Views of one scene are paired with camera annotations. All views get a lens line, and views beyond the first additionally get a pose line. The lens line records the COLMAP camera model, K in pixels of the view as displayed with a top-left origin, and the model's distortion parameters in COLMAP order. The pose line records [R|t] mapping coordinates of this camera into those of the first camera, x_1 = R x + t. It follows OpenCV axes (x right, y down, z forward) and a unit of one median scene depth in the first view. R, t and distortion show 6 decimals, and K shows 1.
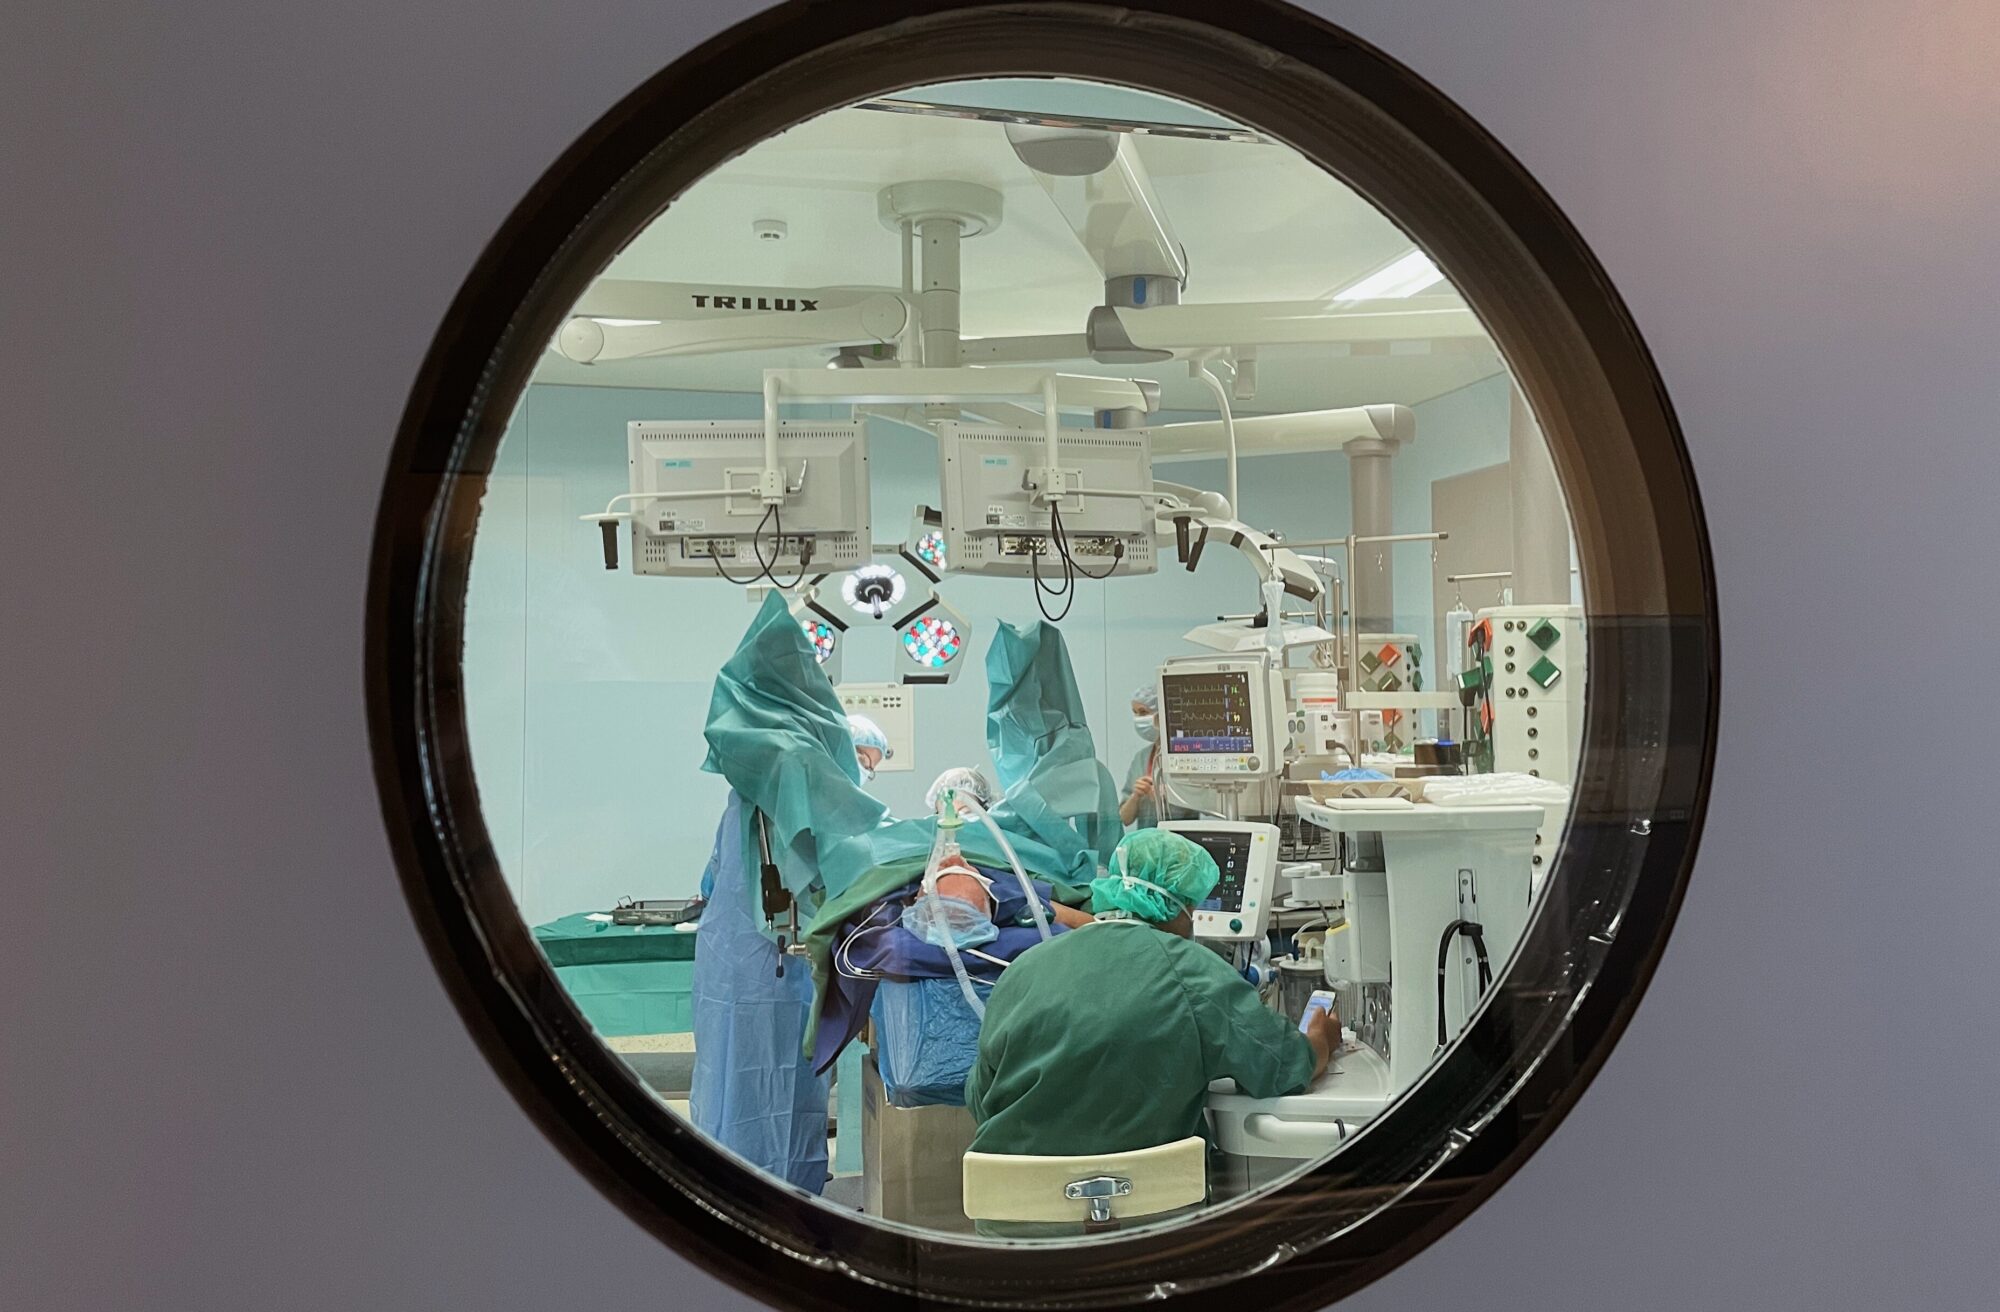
lens RADIAL K [[1655.5, 0, 1081.5], [0, 1655.5, 579.8], [0, 0, 1]] dist [0.113914, -0.005873]
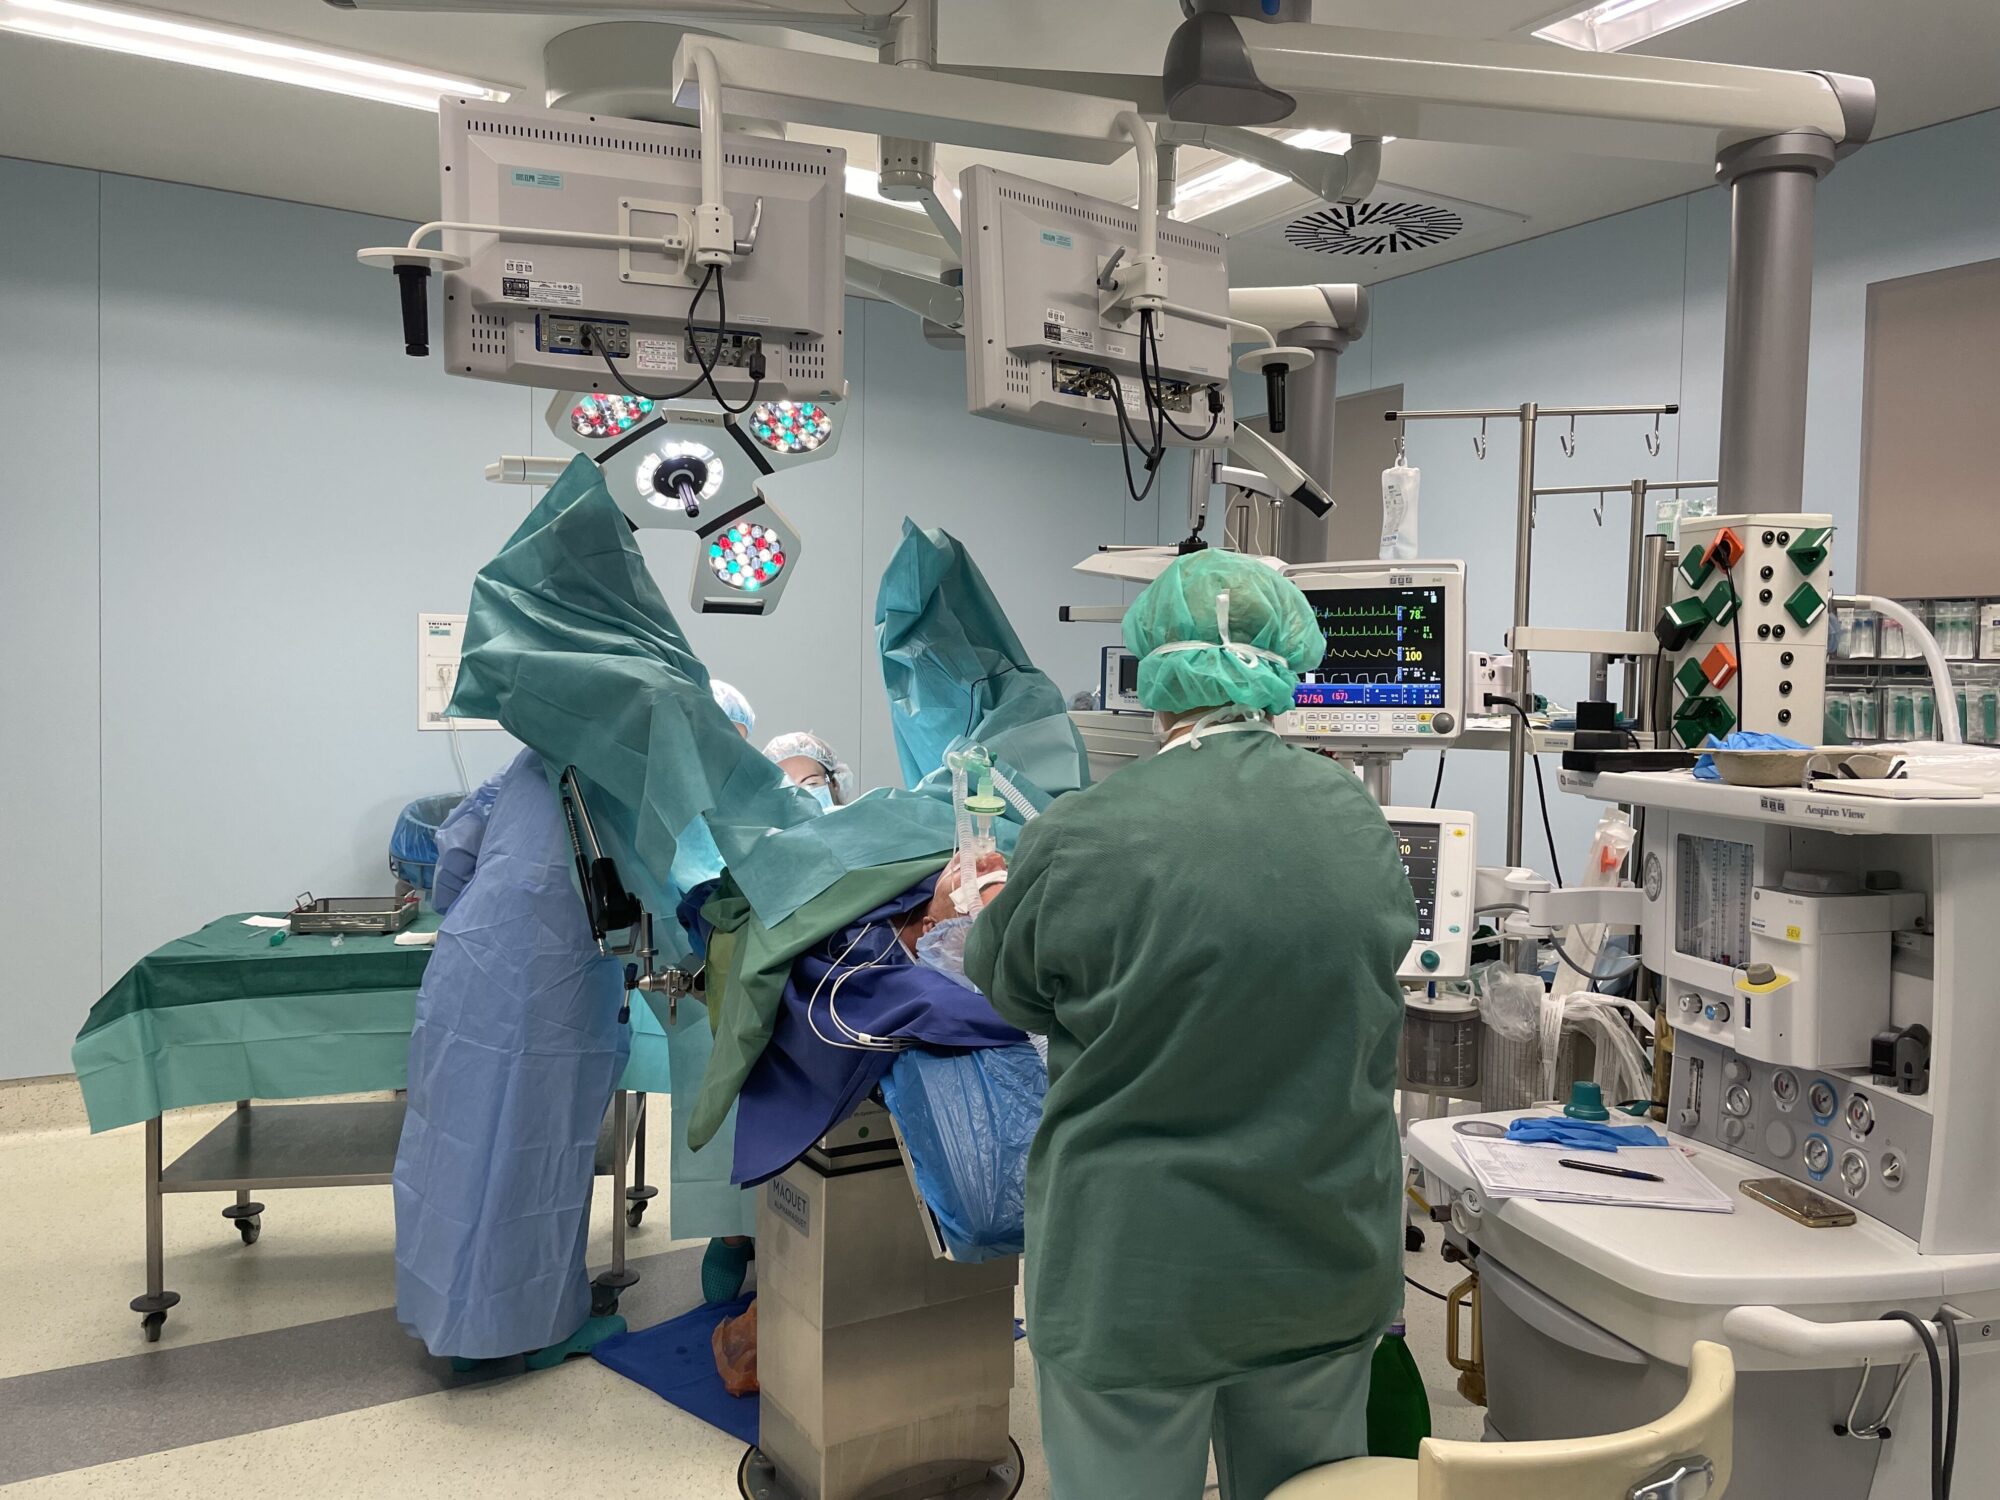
lens RADIAL K [[1529.2, 0, 1015.4], [0, 1529.2, 735.3], [0, 0, 1]] dist [0.088252, -0.101176]
pose [[0.963815, 0.020965, 0.265747, -0.219069], [-0.049745, 0.993536, 0.102038, 0.057335], [-0.261890, -0.111566, 0.958627, 0.421265]]
